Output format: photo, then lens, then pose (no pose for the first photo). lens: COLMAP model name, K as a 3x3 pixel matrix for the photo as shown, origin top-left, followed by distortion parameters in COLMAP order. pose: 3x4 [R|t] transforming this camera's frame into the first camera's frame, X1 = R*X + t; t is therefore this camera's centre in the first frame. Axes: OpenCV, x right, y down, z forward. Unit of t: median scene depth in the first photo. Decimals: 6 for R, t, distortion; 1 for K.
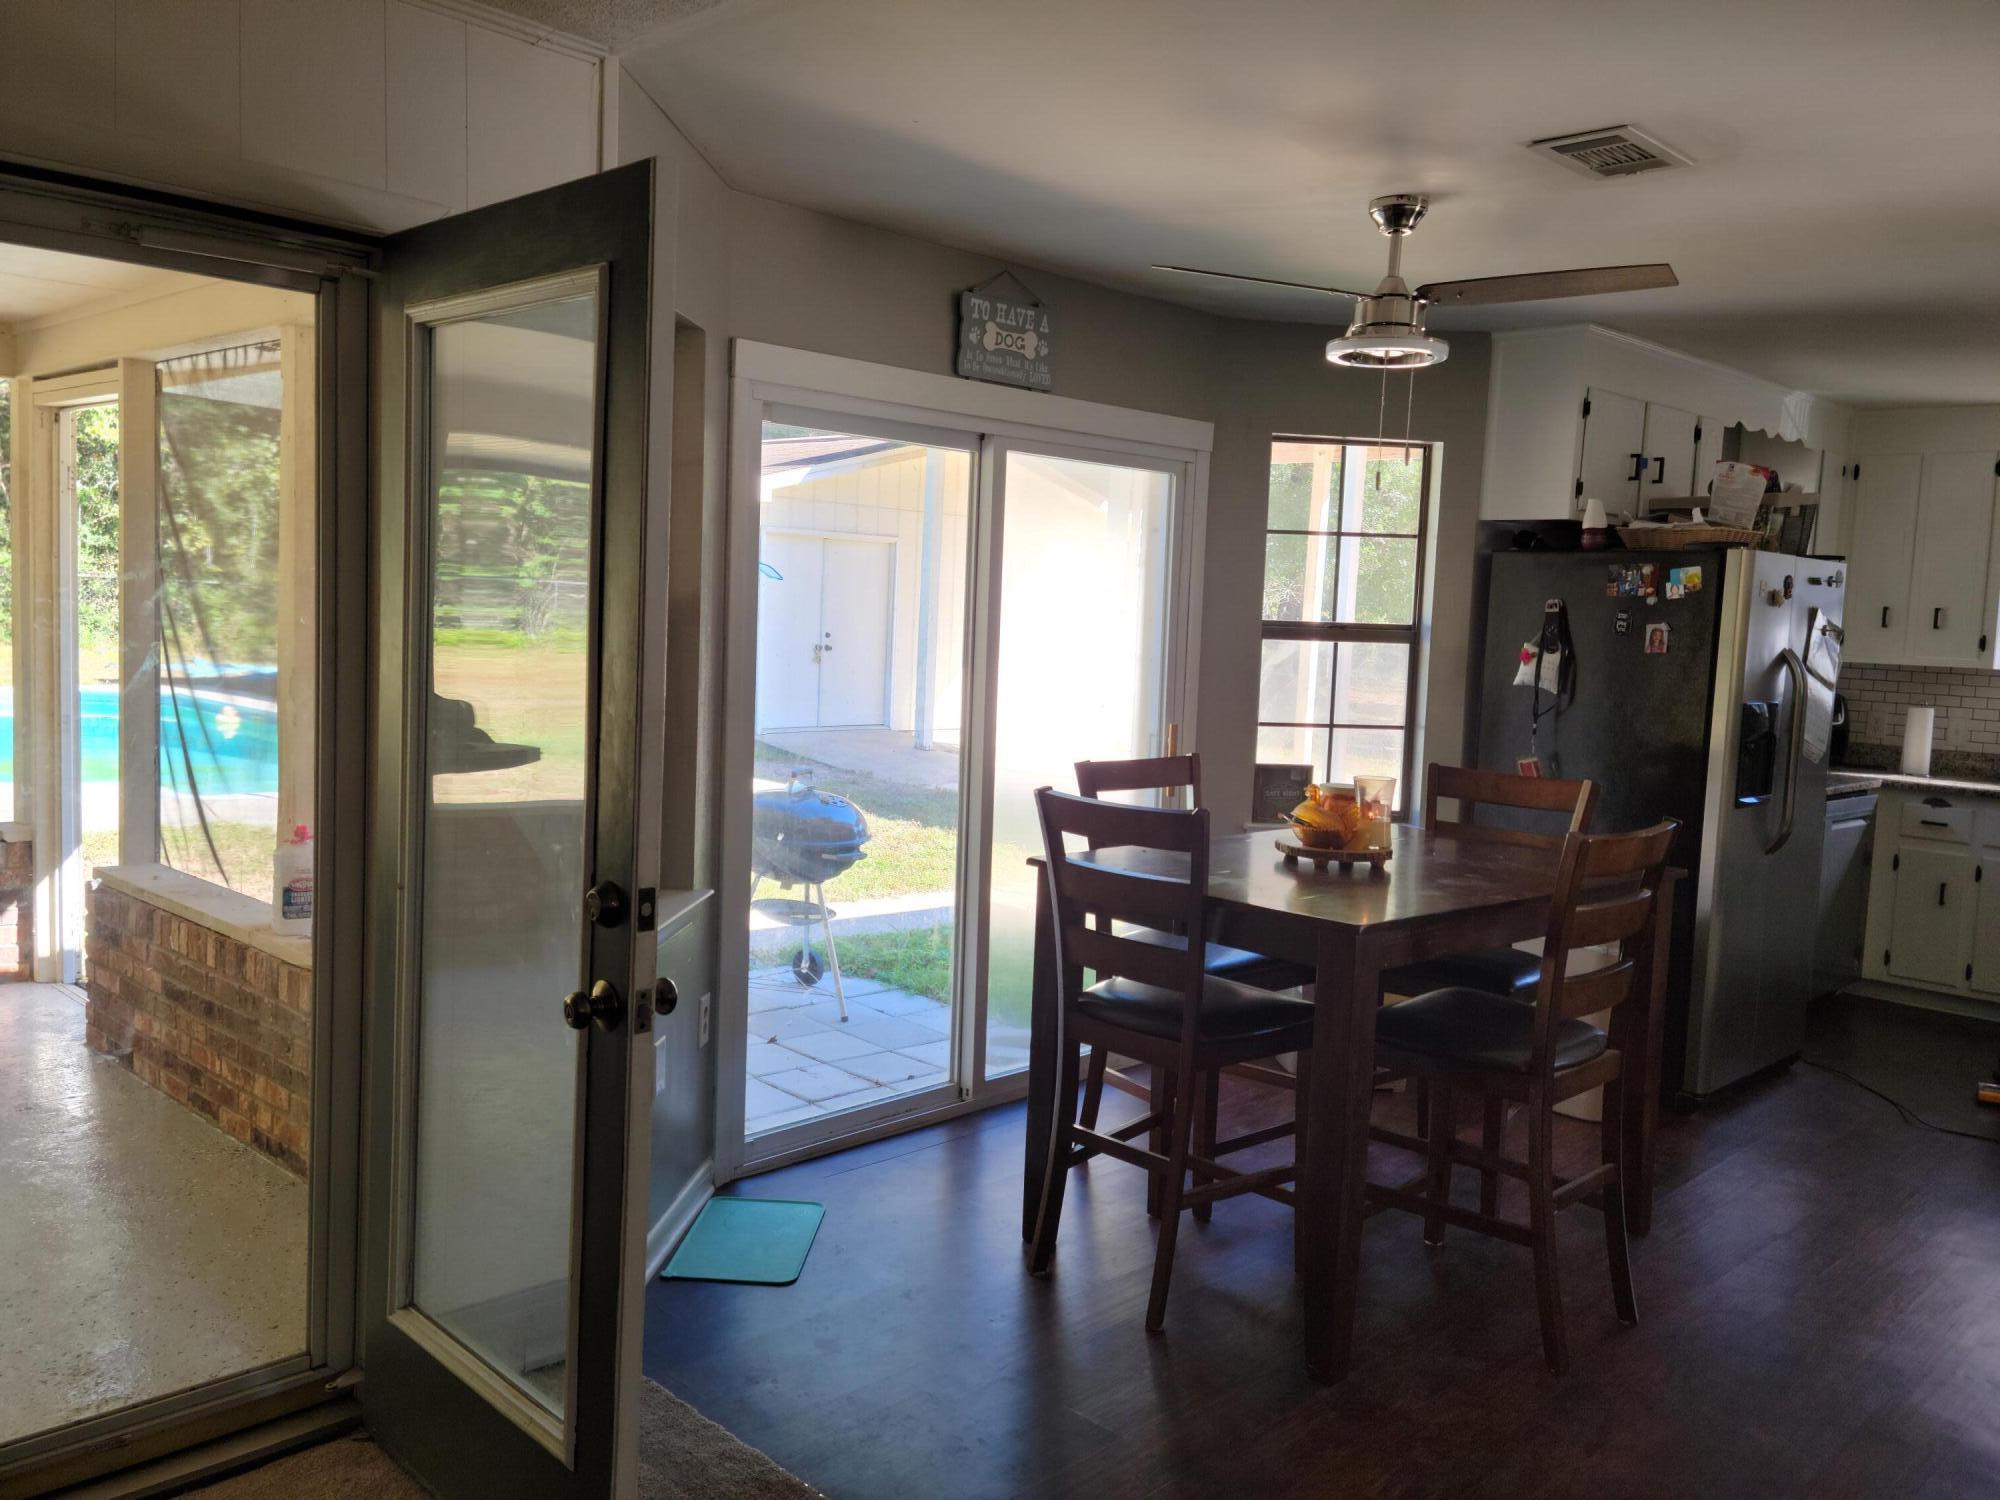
lens RADIAL K [[1573.8, 0, 966.0], [0, 1573.8, 741.2], [0, 0, 1]] dist [0.095101, -0.097454]
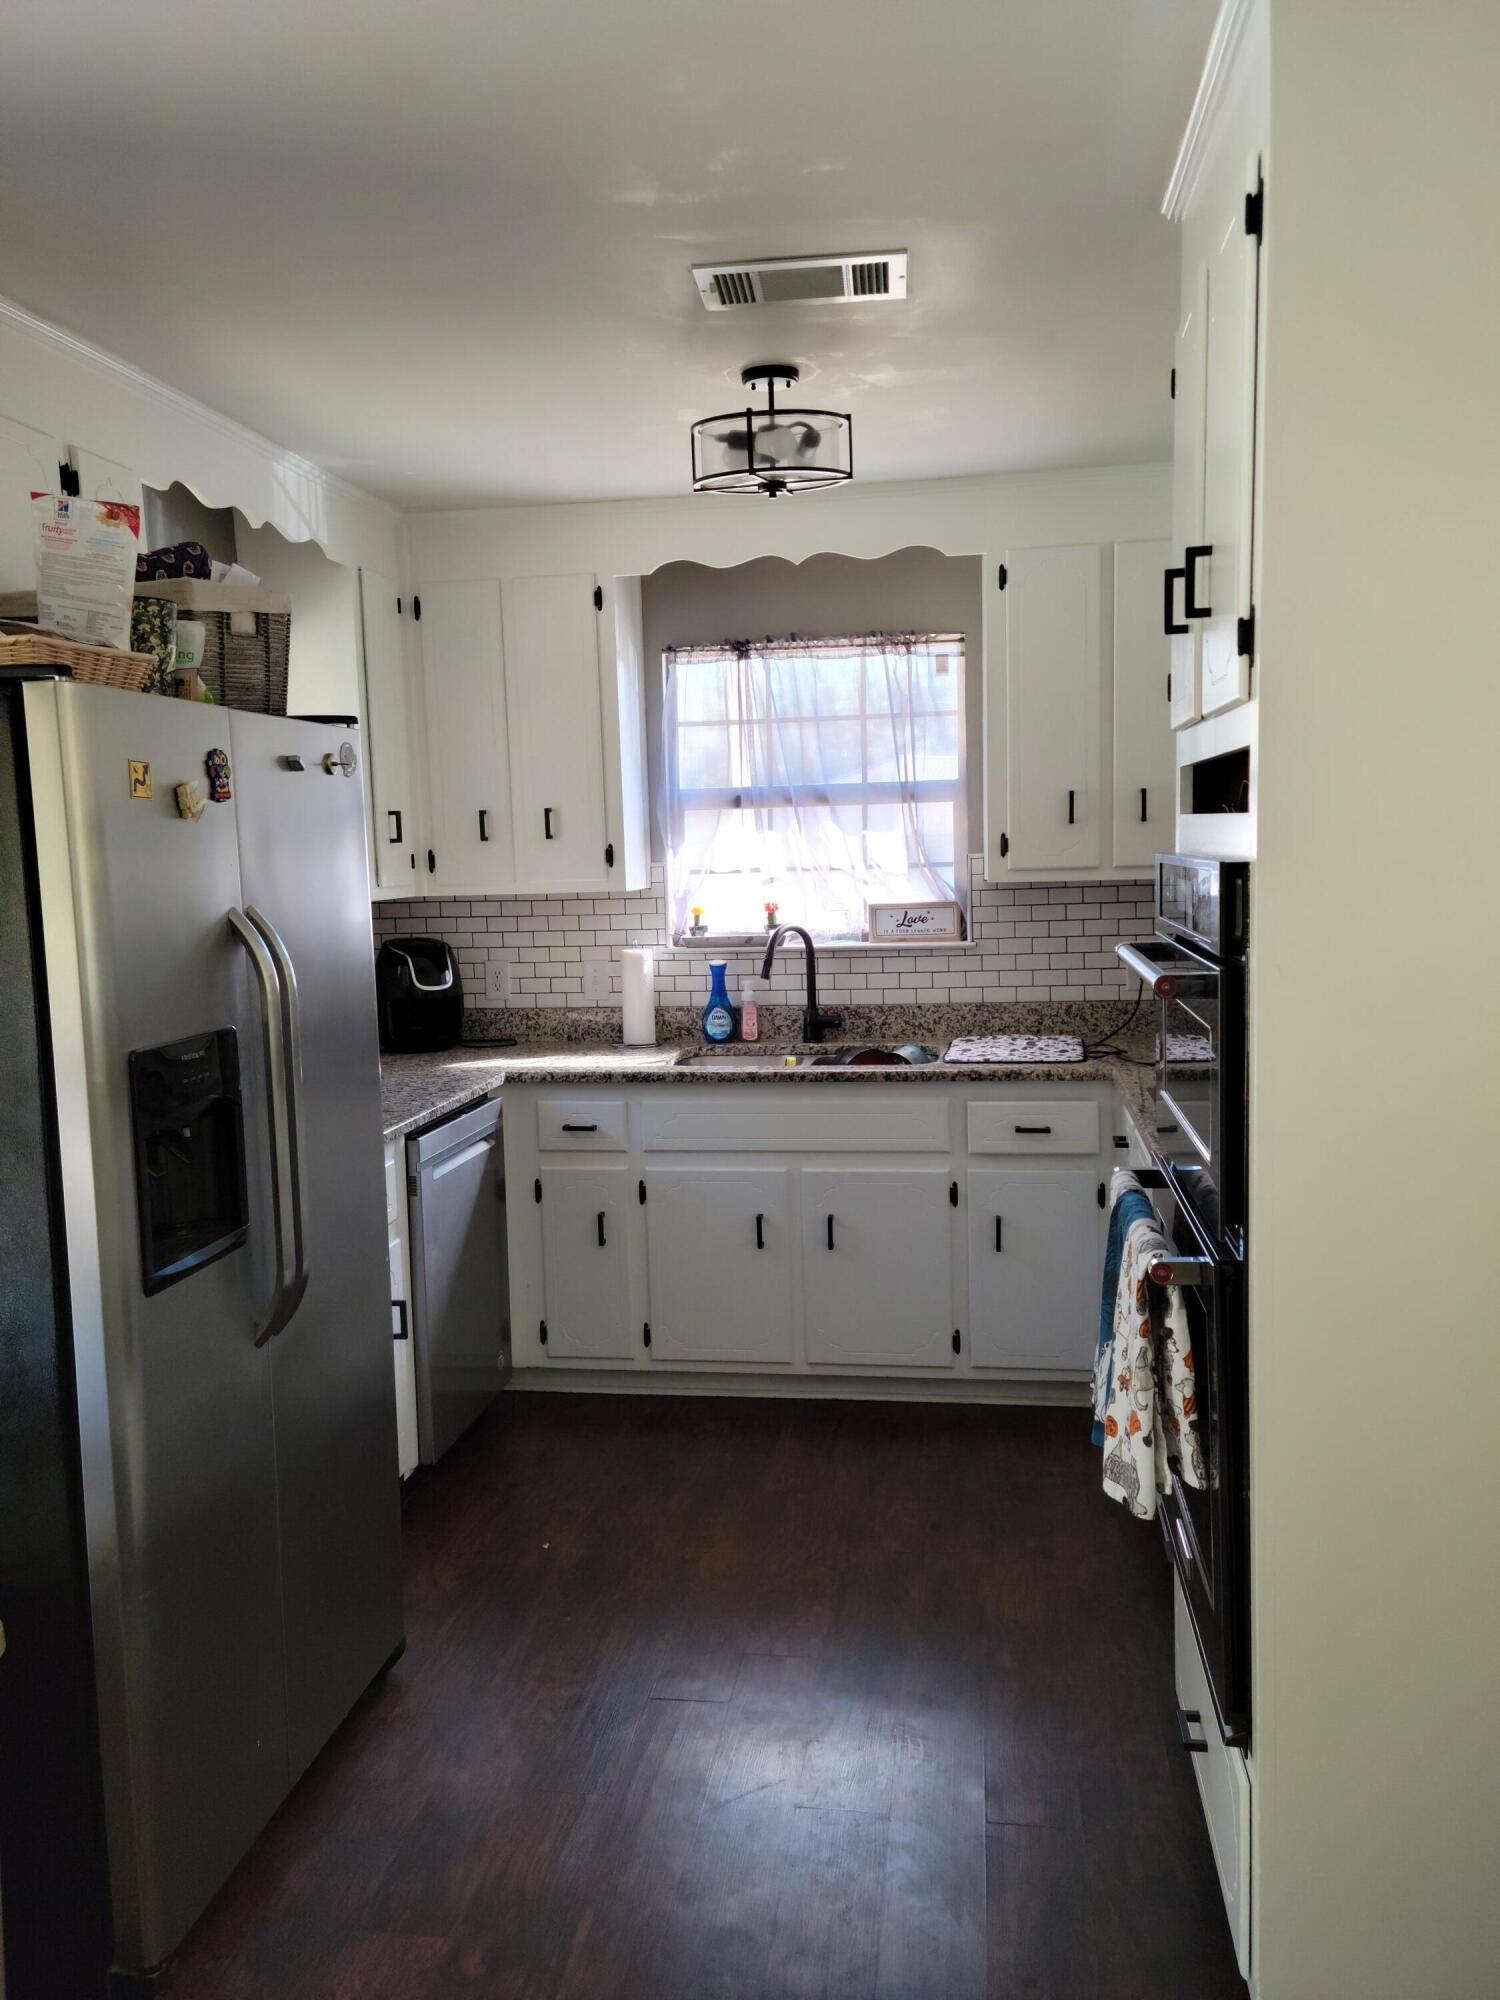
lens RADIAL K [[1573.8, 0, 765.5], [0, 1573.8, 1006.0], [0, 0, 1]] dist [0.095101, -0.097454]
pose [[0.794913, -0.128474, 0.592966, 0.340812], [0.113095, 0.991571, 0.063225, -0.039820], [-0.596090, 0.016803, 0.802742, 0.515828]]
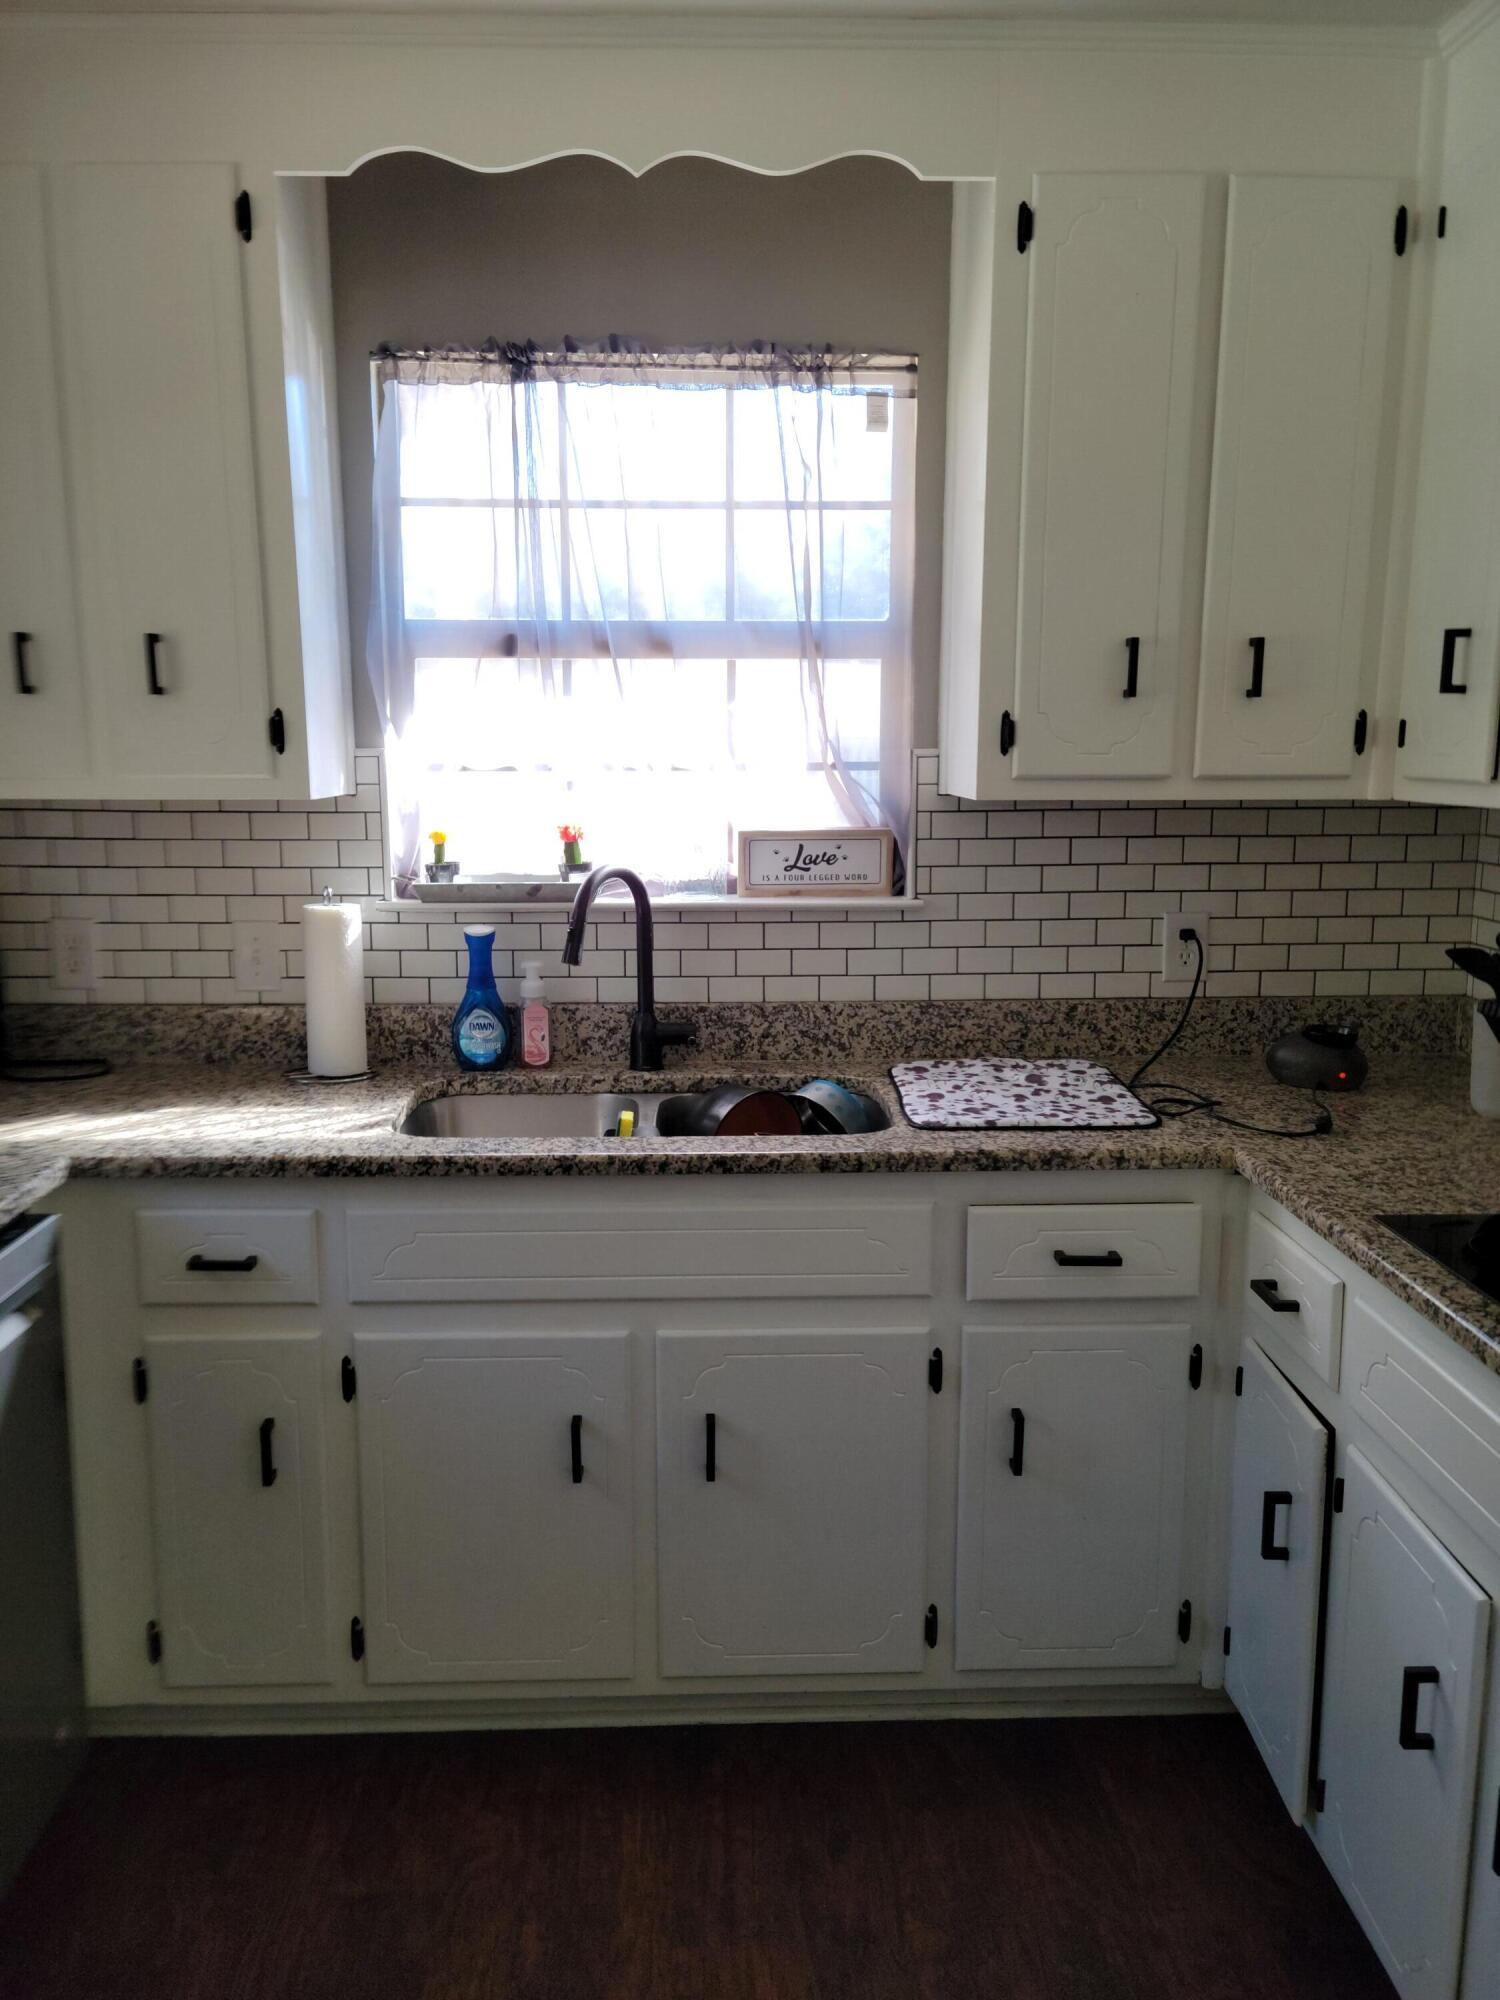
lens RADIAL K [[1573.8, 0, 738.3], [0, 1573.8, 1013.3], [0, 0, 1]] dist [0.095101, -0.097454]
pose [[0.677052, -0.168844, 0.716305, 0.538831], [0.093540, 0.985175, 0.143807, -0.049861], [-0.729966, -0.030362, 0.682808, 0.838357]]
